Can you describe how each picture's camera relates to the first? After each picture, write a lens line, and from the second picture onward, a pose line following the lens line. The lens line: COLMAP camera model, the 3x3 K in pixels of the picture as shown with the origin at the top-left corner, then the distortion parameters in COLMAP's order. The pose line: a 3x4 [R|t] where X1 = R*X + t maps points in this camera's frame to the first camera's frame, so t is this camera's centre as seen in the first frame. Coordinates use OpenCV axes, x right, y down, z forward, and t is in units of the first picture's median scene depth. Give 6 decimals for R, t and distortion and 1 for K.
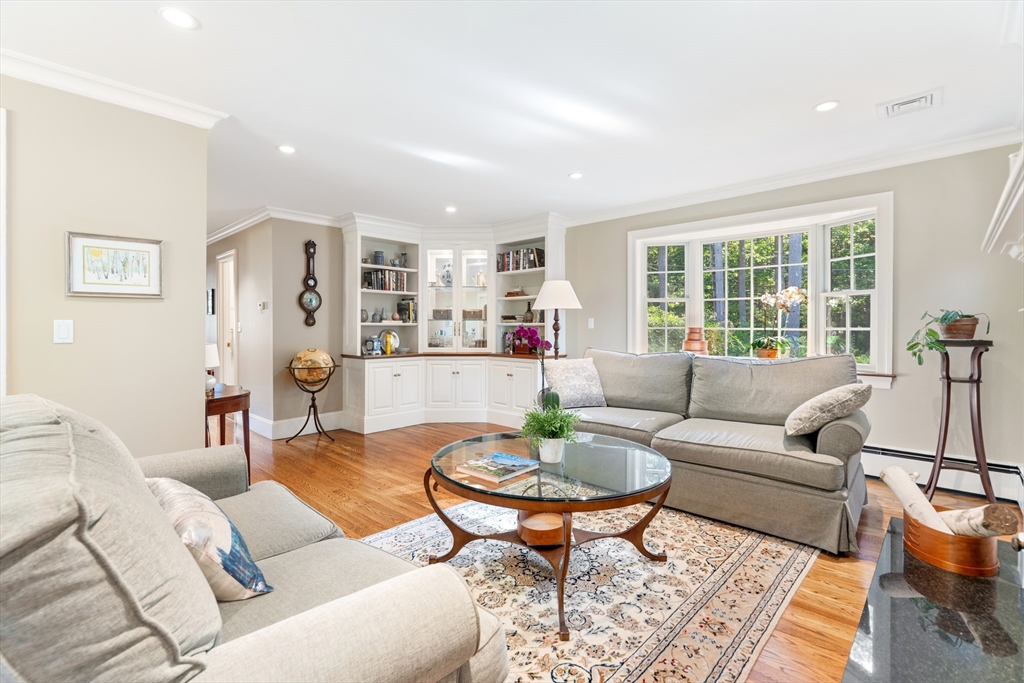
lens RADIAL K [[465.9, 0, 505.6], [0, 465.9, 340.6], [0, 0, 1]] dist [-0.003501, -0.000502]
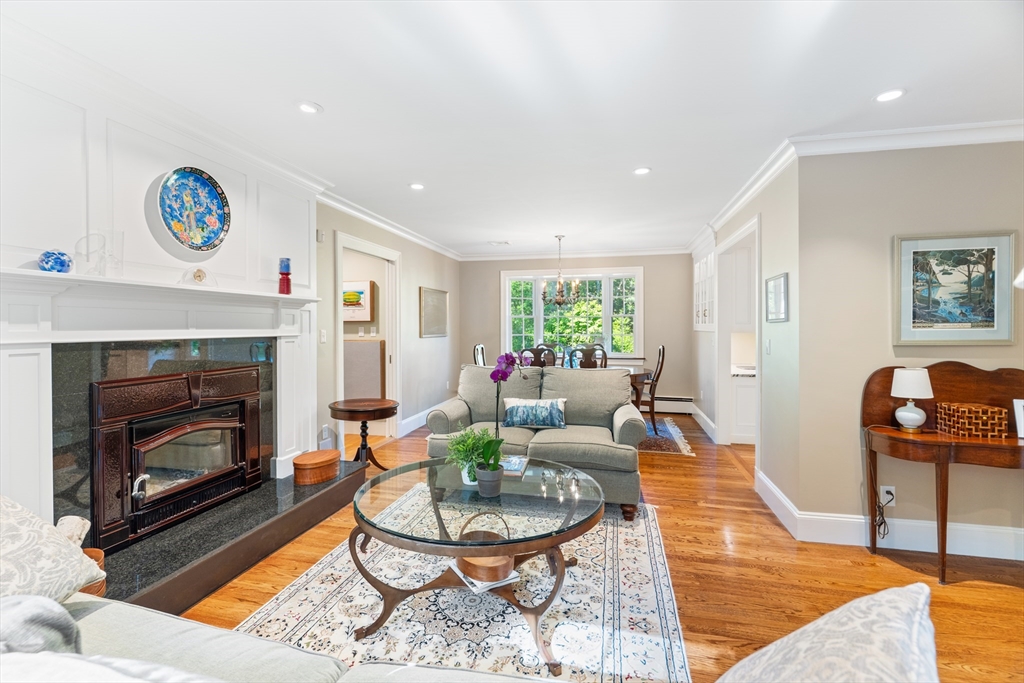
lens RADIAL K [[461.7, 0, 507.4], [0, 461.7, 329.9], [0, 0, 1]] dist [-0.001293, -0.000188]
pose [[-0.858042, -0.000344, -0.513579, 0.548530], [-0.014832, 0.999599, 0.024110, -0.102749], [0.513365, 0.028305, -0.857703, 1.877459]]
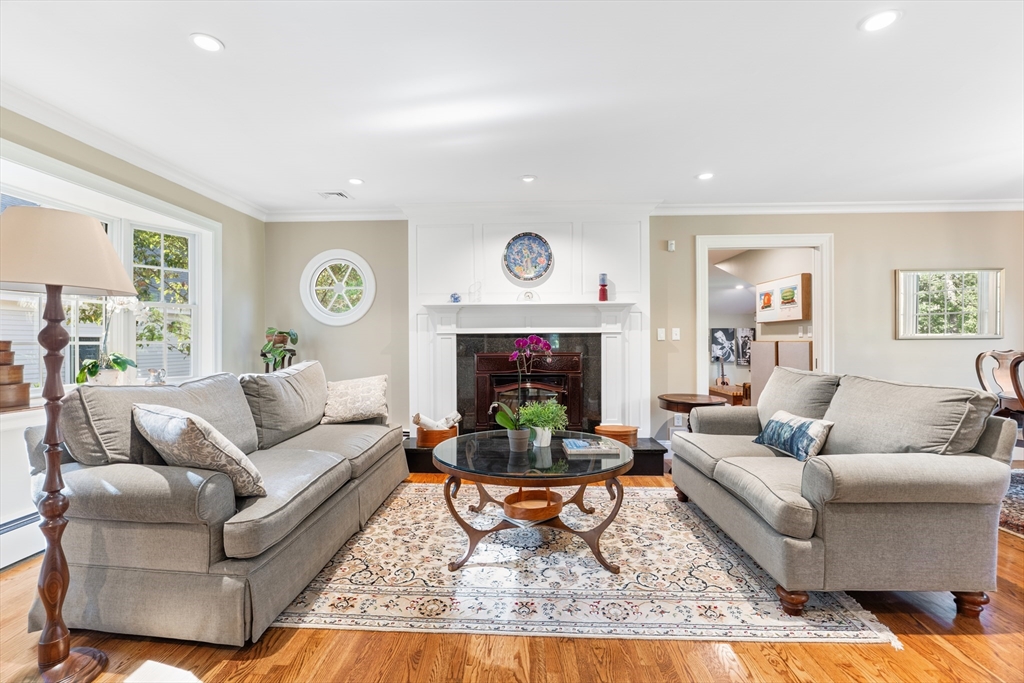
lens RADIAL K [[465.9, 0, 505.6], [0, 465.9, 340.6], [0, 0, 1]] dist [-0.003501, -0.000502]
pose [[-0.665155, -0.002557, 0.746701, -0.767024], [0.019163, 0.999606, 0.020494, -0.052530], [-0.746459, 0.027941, -0.664844, 1.872114]]
